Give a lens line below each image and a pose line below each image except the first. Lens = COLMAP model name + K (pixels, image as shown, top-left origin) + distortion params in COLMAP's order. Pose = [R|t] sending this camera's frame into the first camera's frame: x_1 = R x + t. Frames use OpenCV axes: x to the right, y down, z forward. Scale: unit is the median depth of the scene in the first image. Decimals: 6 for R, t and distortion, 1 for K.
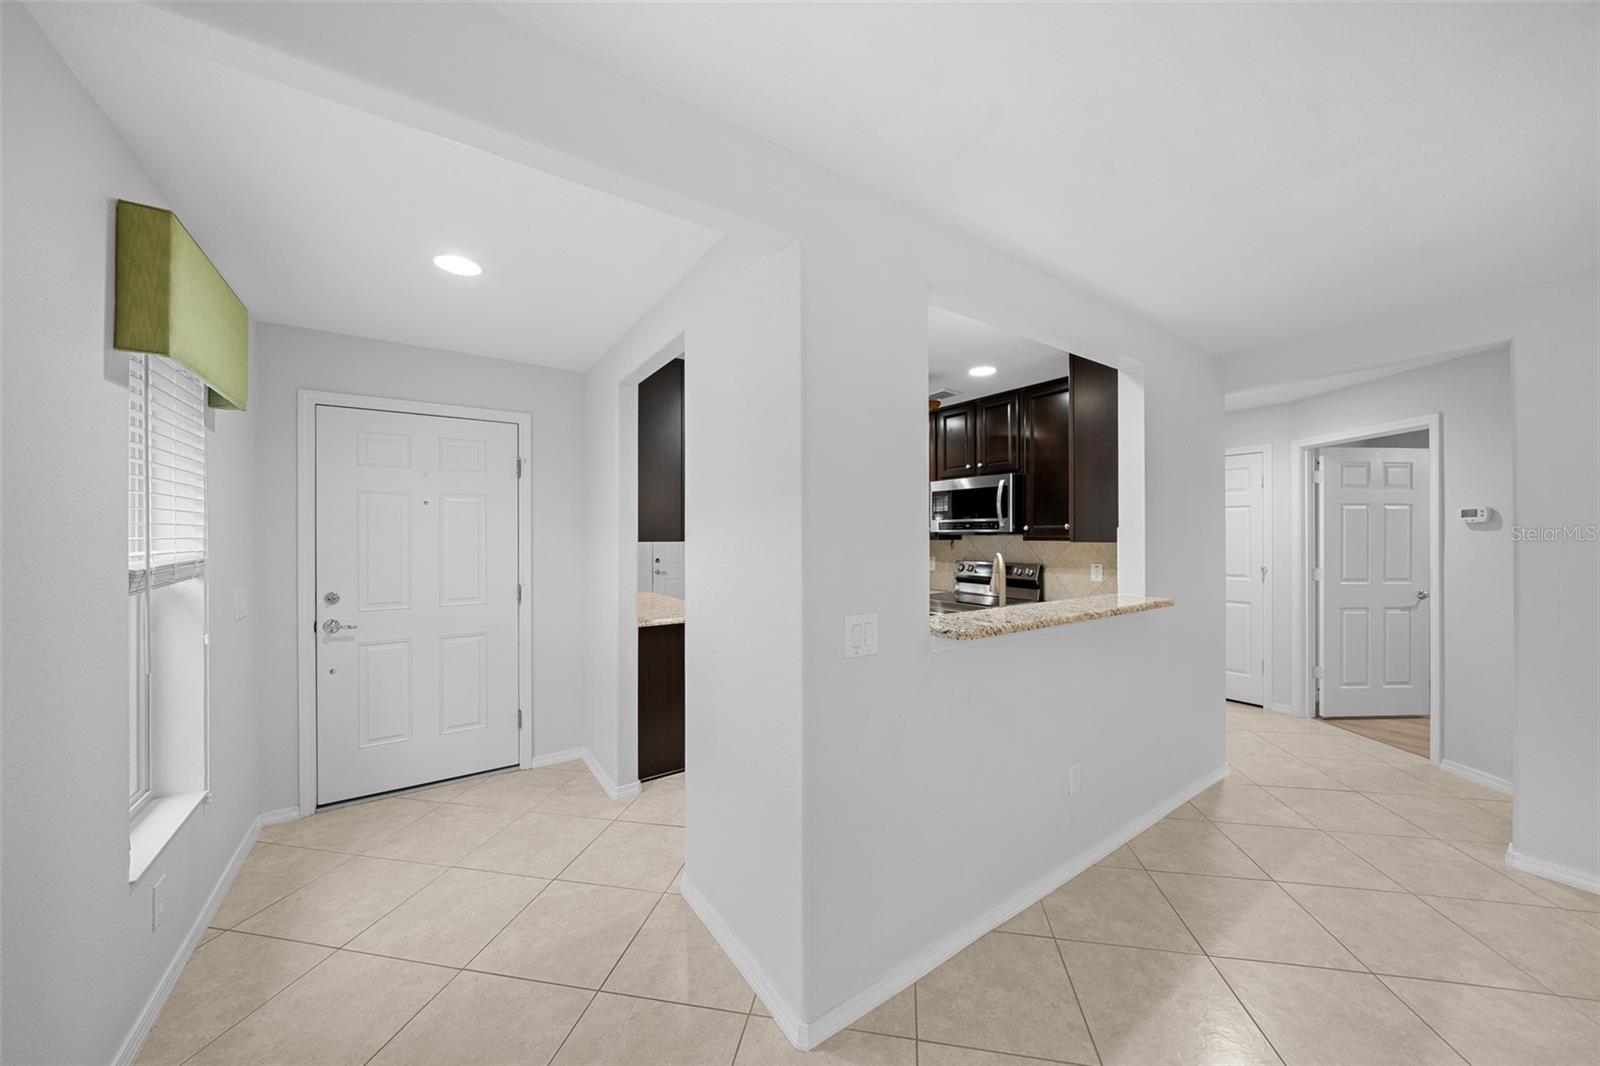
lens RADIAL K [[564.0, 0, 808.0], [0, 564.0, 531.9], [0, 0, 1]] dist [0.000473, 0.000167]
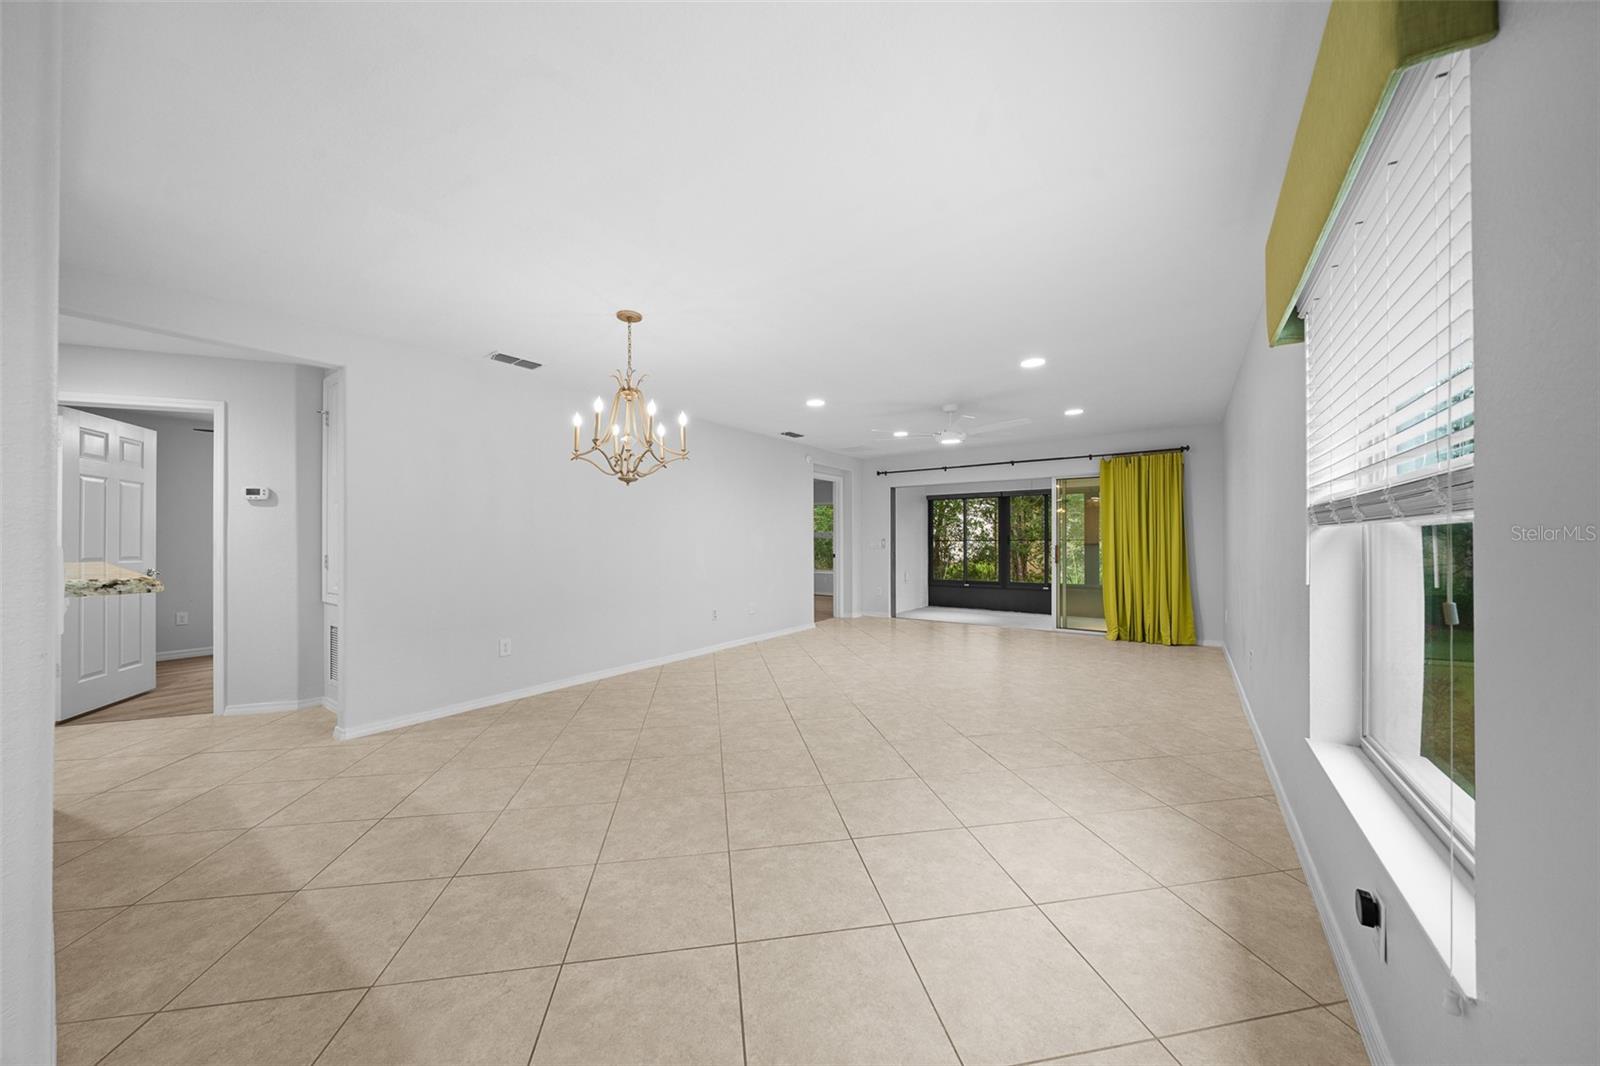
lens RADIAL K [[528.5, 0, 810.1], [0, 528.5, 537.9], [0, 0, 1]] dist [-0.011427, 0.000006]
pose [[-0.345160, 0.005197, 0.938529, -0.293823], [-0.000135, 0.999984, -0.005587, 0.074329], [-0.938544, -0.002055, -0.345154, 0.279050]]
